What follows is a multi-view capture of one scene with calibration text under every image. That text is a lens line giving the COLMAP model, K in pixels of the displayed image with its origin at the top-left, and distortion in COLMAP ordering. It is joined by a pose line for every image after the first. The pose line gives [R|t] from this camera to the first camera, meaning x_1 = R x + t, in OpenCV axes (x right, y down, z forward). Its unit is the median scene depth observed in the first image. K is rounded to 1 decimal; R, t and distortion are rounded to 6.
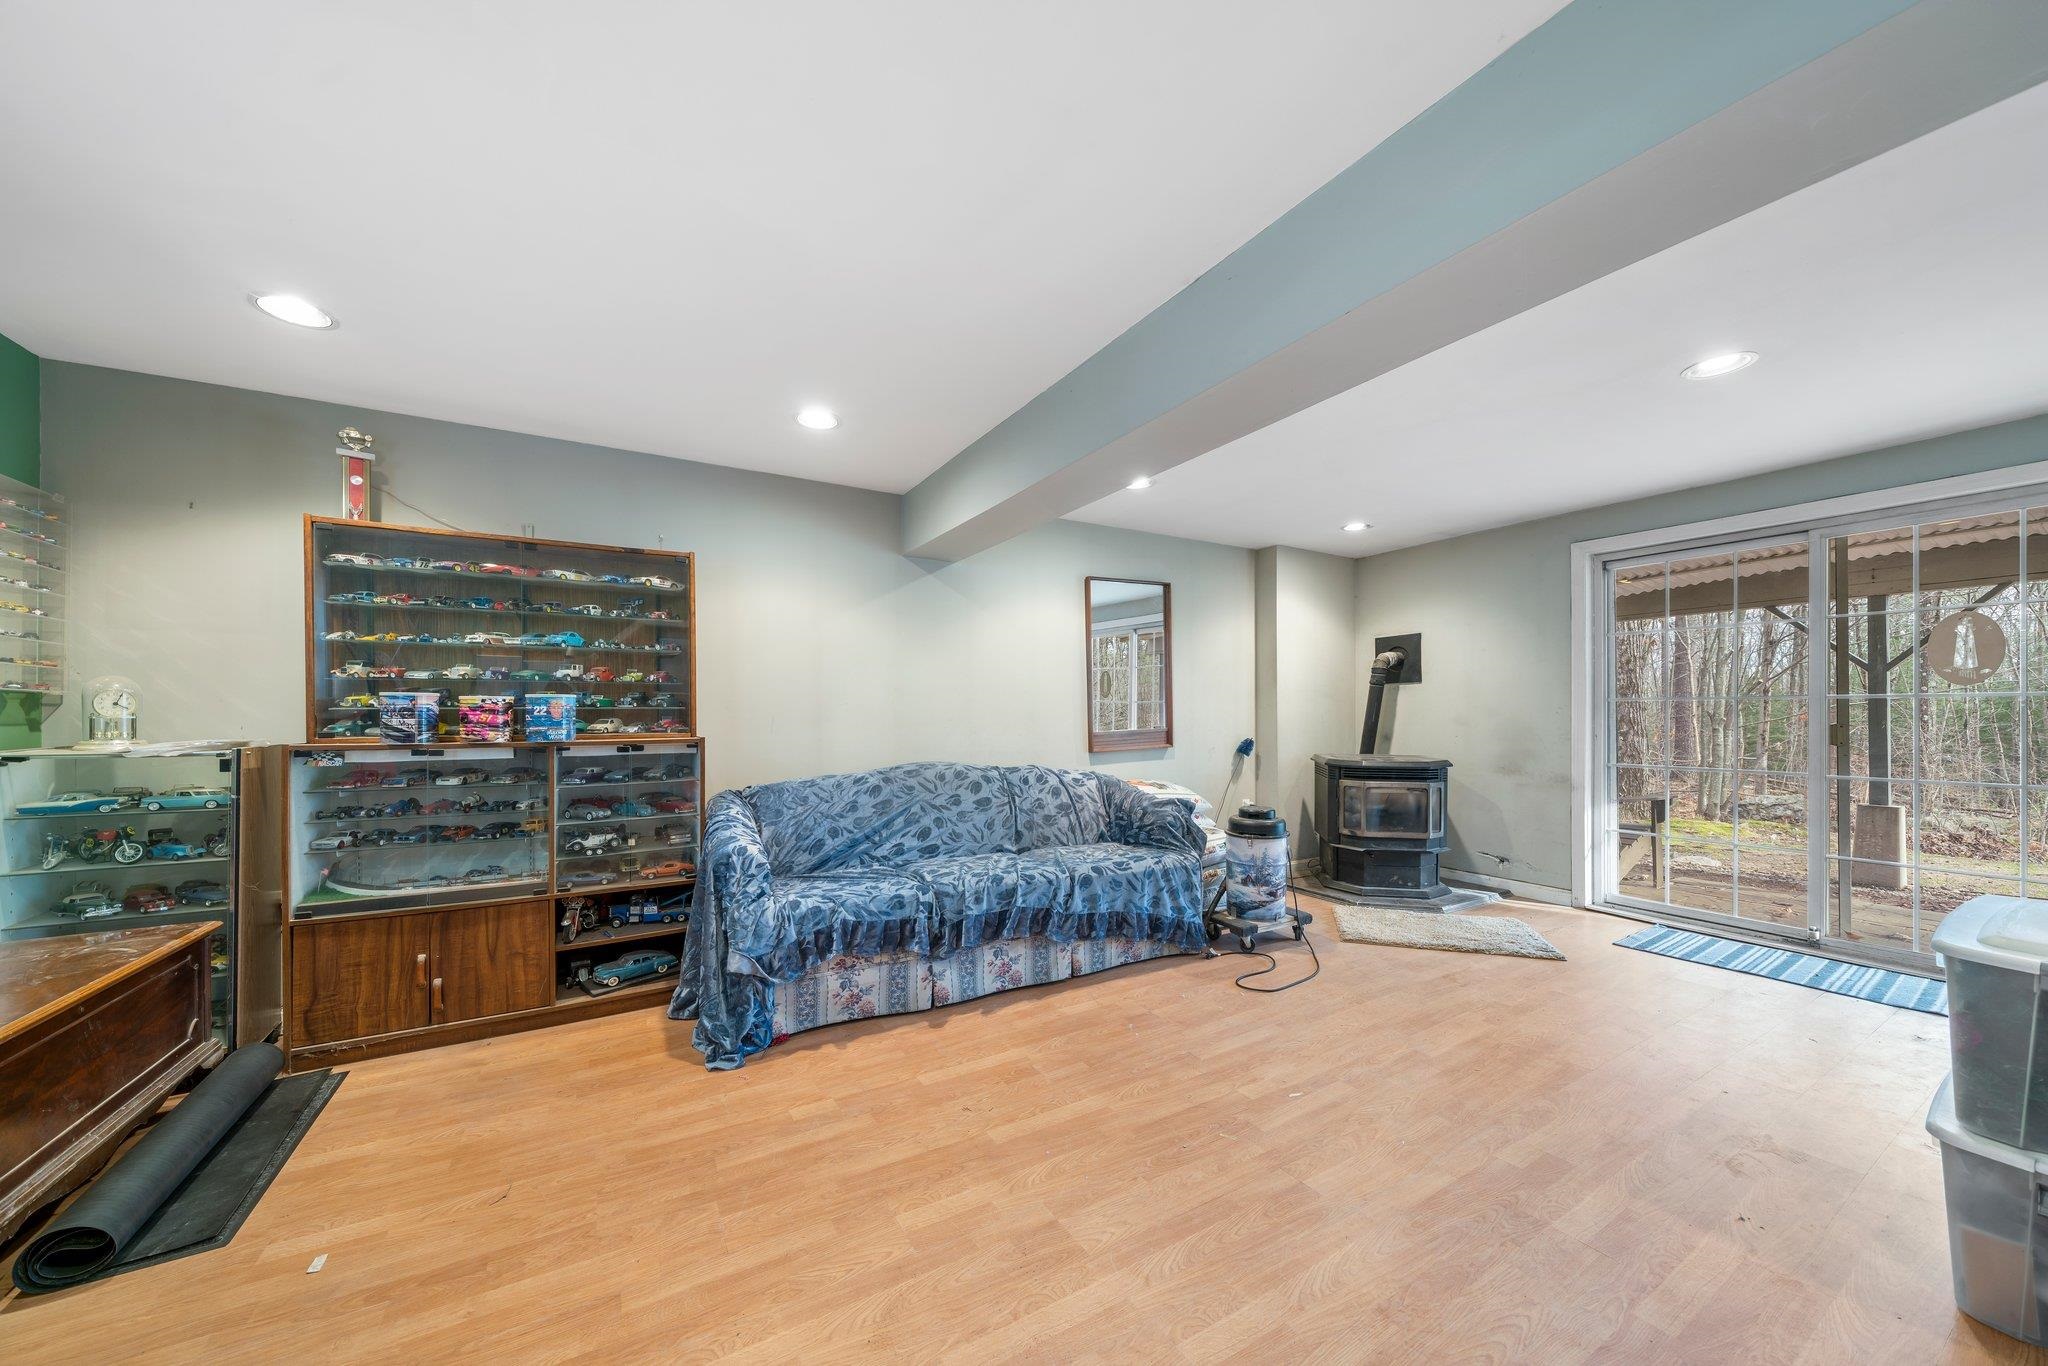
lens RADIAL K [[698.7, 0, 1106.5], [0, 698.7, 714.2], [0, 0, 1]] dist [-0.006484, 0.000054]
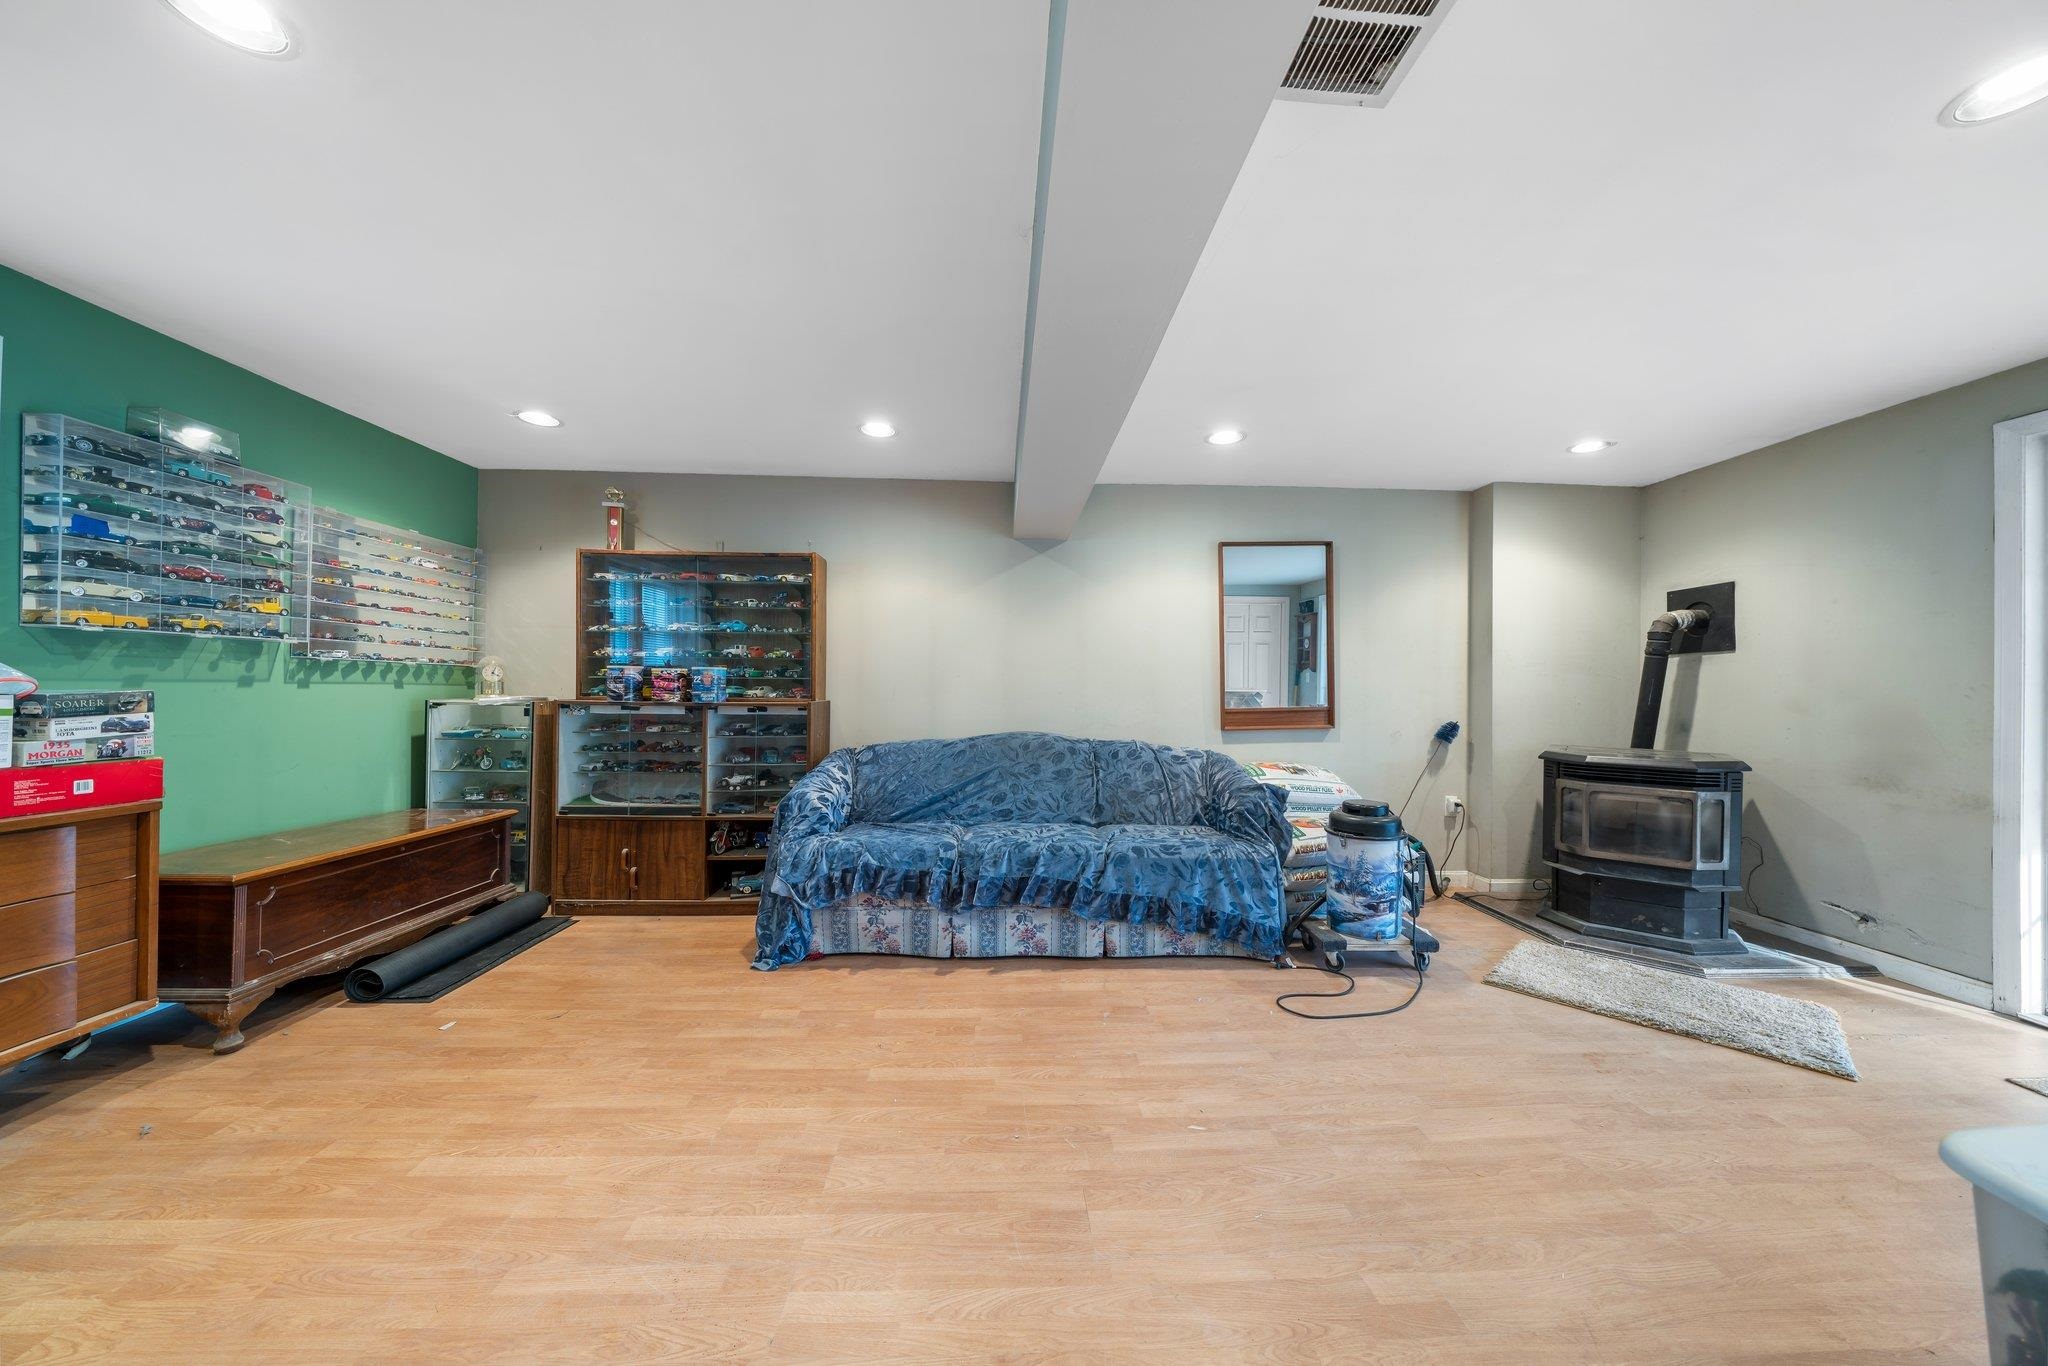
lens RADIAL K [[698.7, 0, 1028.0], [0, 698.7, 683.9], [0, 0, 1]] dist [-0.006484, 0.000054]
pose [[0.882529, 0.008524, -0.470181, 0.329926], [-0.012914, 0.999898, -0.006113, 0.003260], [0.470081, 0.011467, 0.882549, 0.091425]]
